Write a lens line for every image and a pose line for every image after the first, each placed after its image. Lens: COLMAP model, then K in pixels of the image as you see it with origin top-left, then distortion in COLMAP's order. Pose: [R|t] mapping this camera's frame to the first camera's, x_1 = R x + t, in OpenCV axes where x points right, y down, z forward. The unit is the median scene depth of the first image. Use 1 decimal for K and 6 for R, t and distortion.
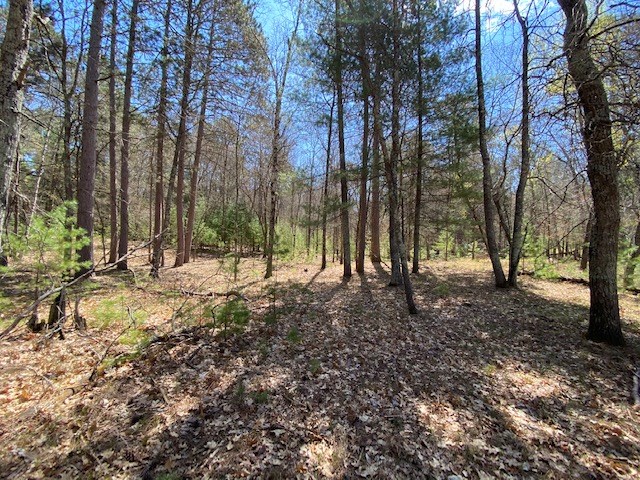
lens RADIAL K [[252.2, 0, 319.9], [0, 252.2, 242.4], [0, 0, 1]] dist [-0.002607, -0.013459]
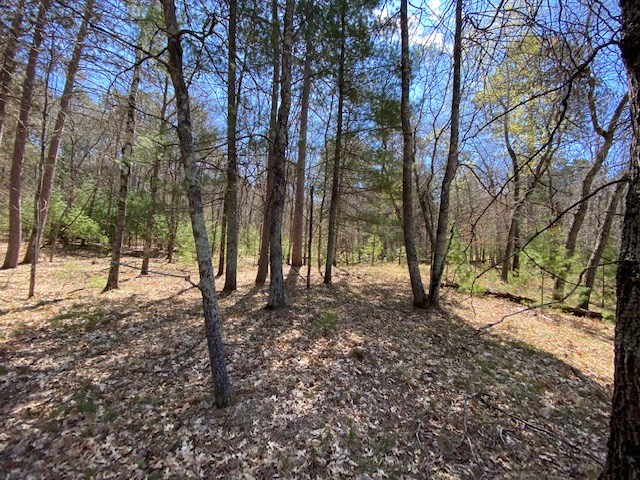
lens RADIAL K [[252.2, 0, 319.9], [0, 252.2, 242.4], [0, 0, 1]] dist [-0.002607, -0.013459]
pose [[0.975936, 0.034399, 0.215326, 0.080349], [-0.033106, 0.999406, -0.009606, 0.001393], [-0.215528, 0.002247, 0.976495, 0.101413]]
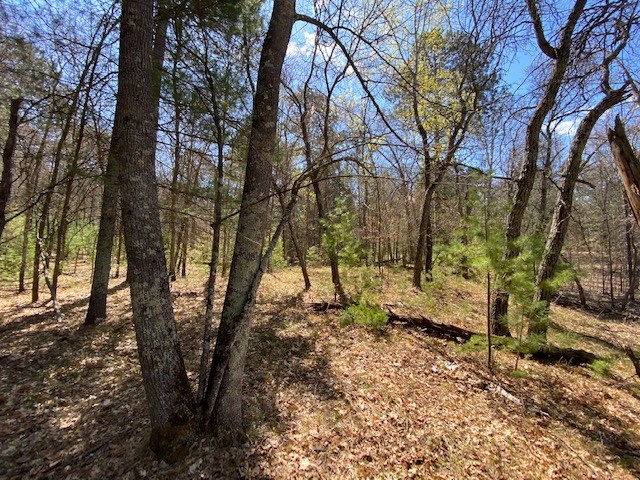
lens RADIAL K [[252.2, 0, 319.9], [0, 252.2, 242.4], [0, 0, 1]] dist [-0.002607, -0.013459]
pose [[0.883326, 0.019262, 0.468364, 0.222145], [-0.008769, 0.999660, -0.024573, 0.005234], [-0.468678, 0.017599, 0.883194, 0.225935]]
